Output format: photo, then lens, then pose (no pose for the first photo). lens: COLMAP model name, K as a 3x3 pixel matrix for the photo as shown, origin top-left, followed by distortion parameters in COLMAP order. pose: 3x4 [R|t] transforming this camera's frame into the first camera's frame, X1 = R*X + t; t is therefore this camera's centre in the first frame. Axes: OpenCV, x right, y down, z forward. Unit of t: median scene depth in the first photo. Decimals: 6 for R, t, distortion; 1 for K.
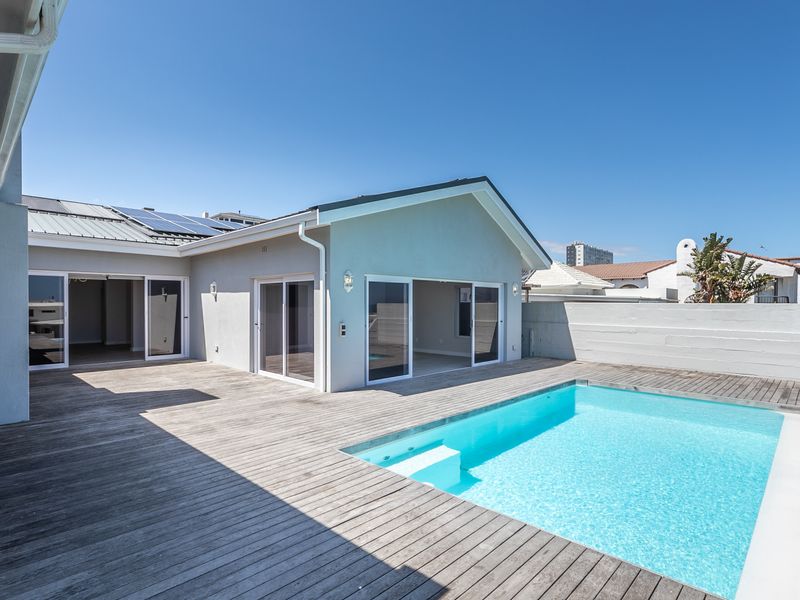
lens RADIAL K [[436.5, 0, 405.6], [0, 436.5, 303.7], [0, 0, 1]] dist [-0.001338, 0.000122]
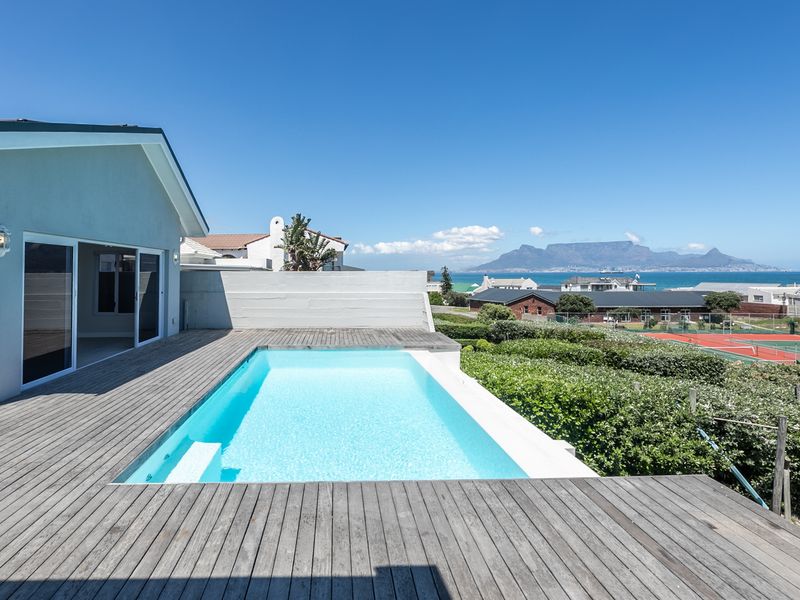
lens RADIAL K [[436.5, 0, 370.3], [0, 436.5, 261.0], [0, 0, 1]] dist [-0.001338, 0.000122]
pose [[0.703235, 0.012755, 0.710843, -0.112070], [0.006557, 0.999680, -0.024424, 0.000207], [-0.710927, 0.021836, 0.702927, 0.064893]]
